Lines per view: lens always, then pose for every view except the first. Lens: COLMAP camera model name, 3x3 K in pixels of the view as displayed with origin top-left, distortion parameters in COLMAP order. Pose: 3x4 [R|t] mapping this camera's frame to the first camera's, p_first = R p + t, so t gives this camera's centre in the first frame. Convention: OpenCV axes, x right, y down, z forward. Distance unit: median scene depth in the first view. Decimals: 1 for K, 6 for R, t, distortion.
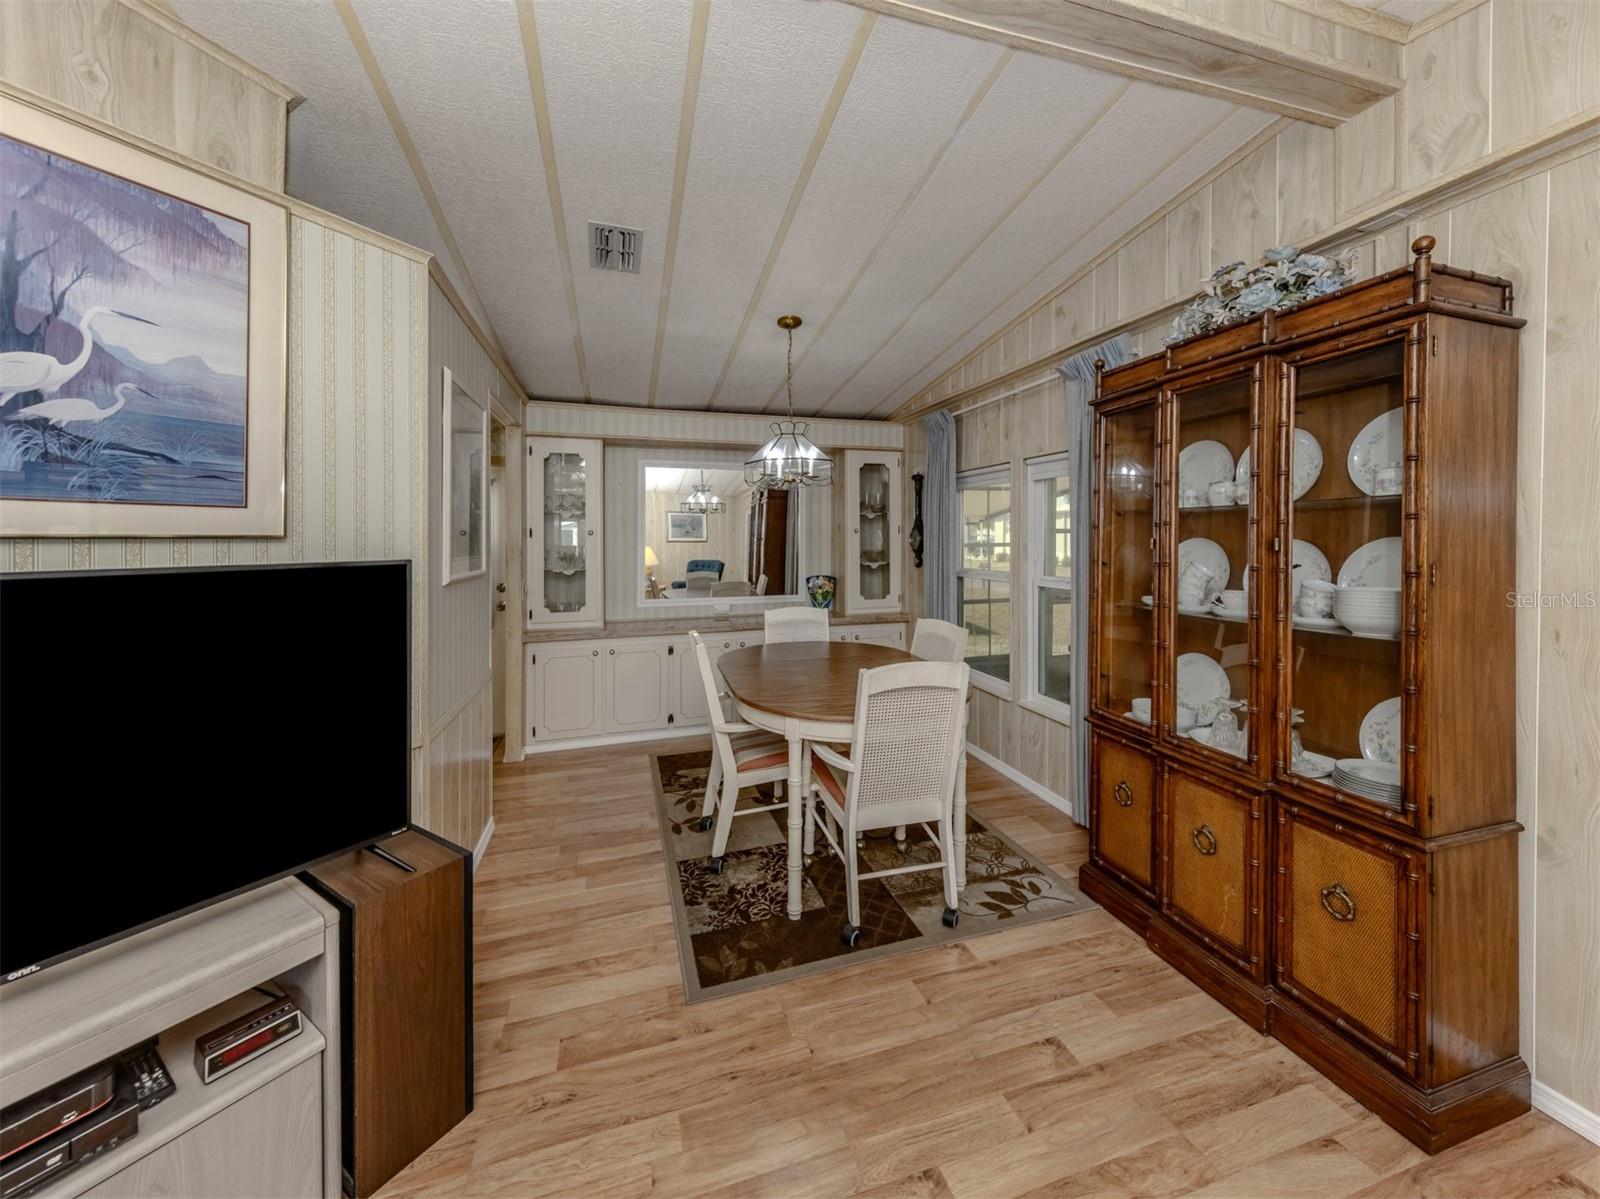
lens RADIAL K [[577.8, 0, 791.9], [0, 577.8, 539.2], [0, 0, 1]] dist [0.005057, -0.000176]
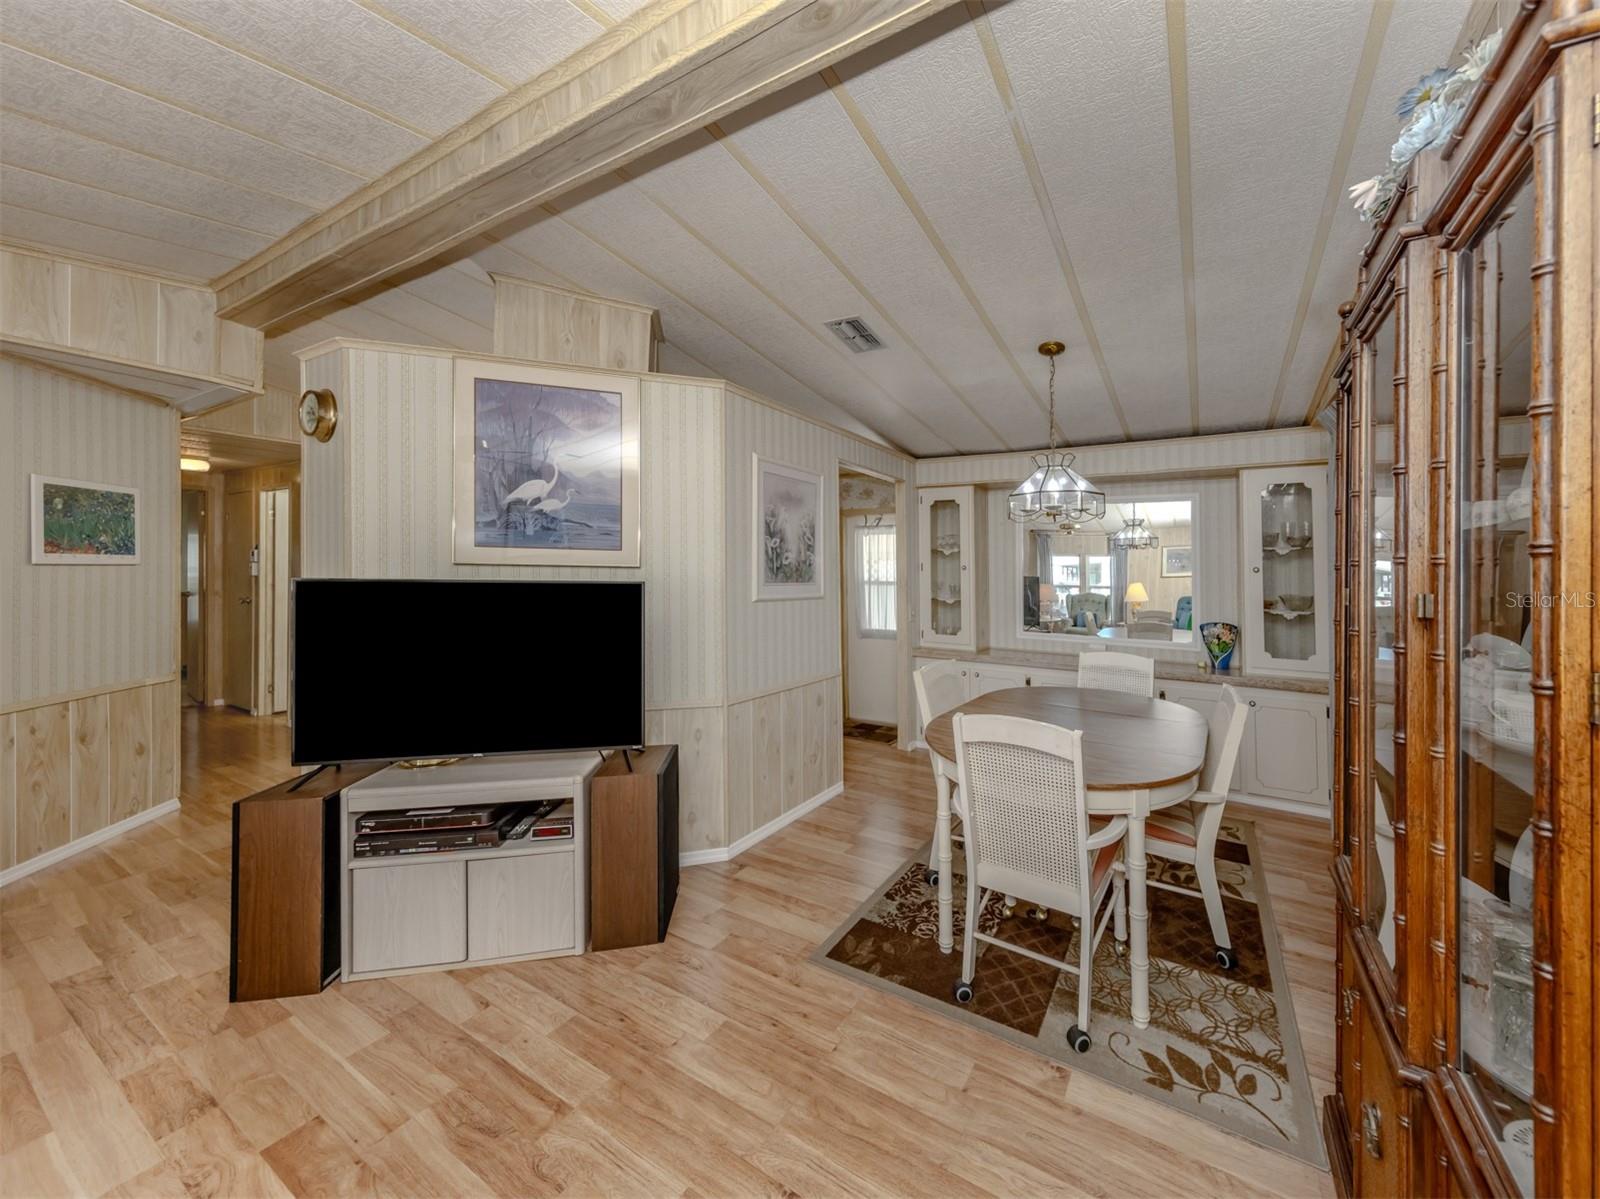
lens RADIAL K [[534.6, 0, 860.7], [0, 534.6, 570.3], [0, 0, 1]] dist [0.011183, -0.000230]
pose [[0.733085, 0.017346, -0.679916, 0.555417], [-0.022077, 0.999755, 0.001702, -0.008577], [0.679778, 0.013763, 0.733288, 0.213629]]
